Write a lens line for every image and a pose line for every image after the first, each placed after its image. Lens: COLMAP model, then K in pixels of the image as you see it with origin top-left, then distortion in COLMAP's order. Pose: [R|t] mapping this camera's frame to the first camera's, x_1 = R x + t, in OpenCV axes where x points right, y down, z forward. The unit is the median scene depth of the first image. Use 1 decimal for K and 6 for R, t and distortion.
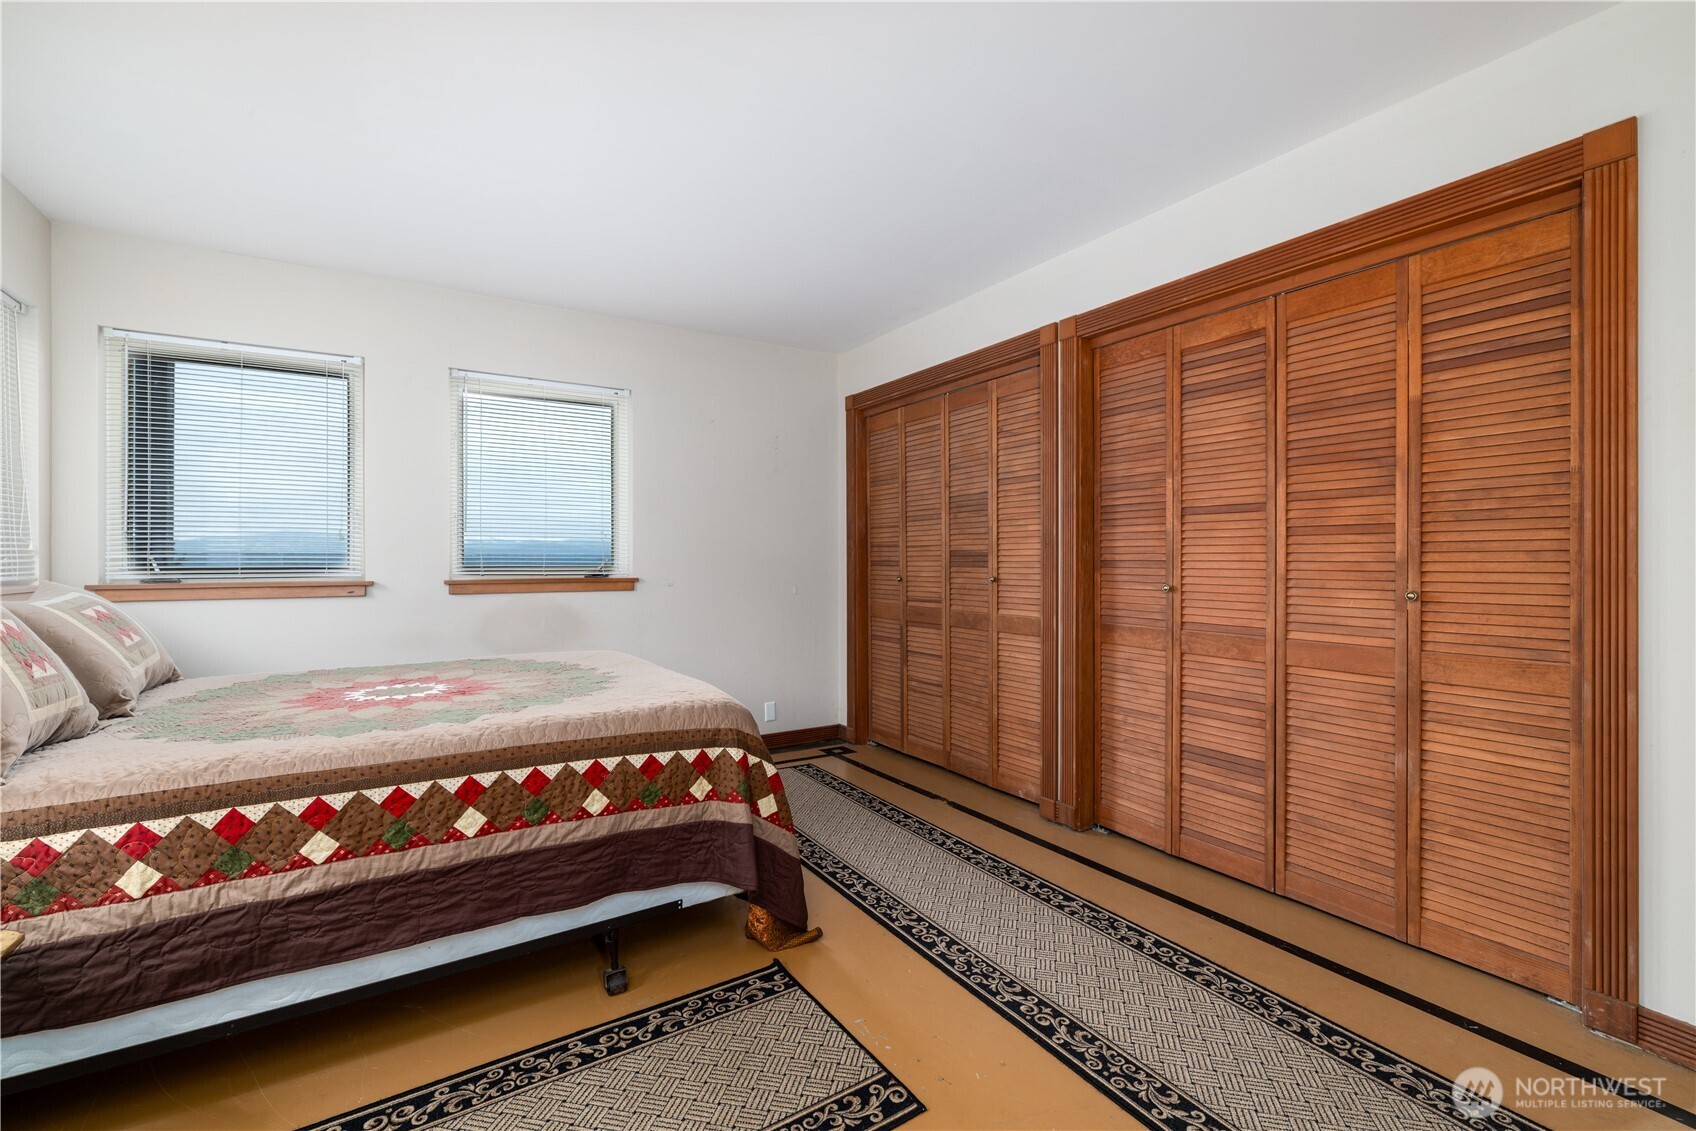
lens RADIAL K [[741.8, 0, 853.5], [0, 741.8, 552.5], [0, 0, 1]] dist [-0.000080, 0.000397]
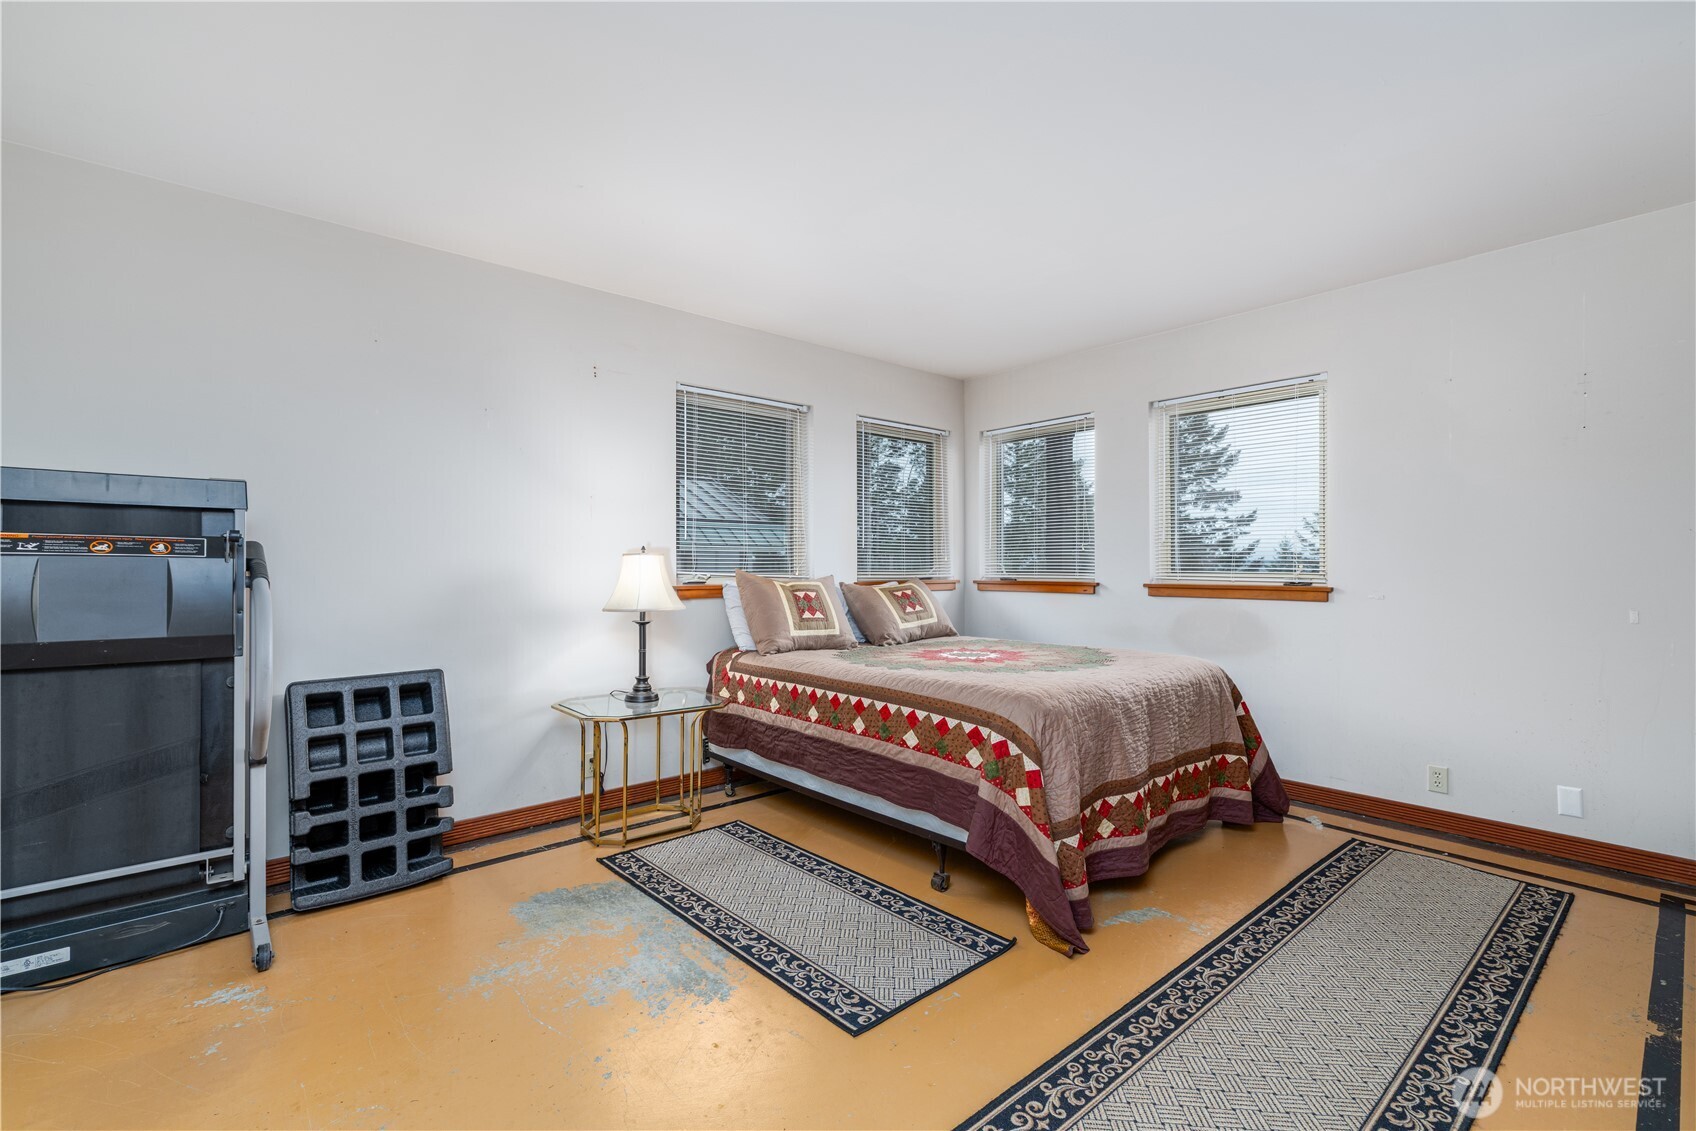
lens RADIAL K [[752.5, 0, 848.0], [0, 752.5, 565.5], [0, 0, 1]] dist [0.000001, 0.000151]
pose [[0.136877, -0.000697, -0.990588, 1.069404], [0.011158, 0.999937, 0.000838, 0.005110], [0.990525, -0.011167, 0.136876, 0.700869]]
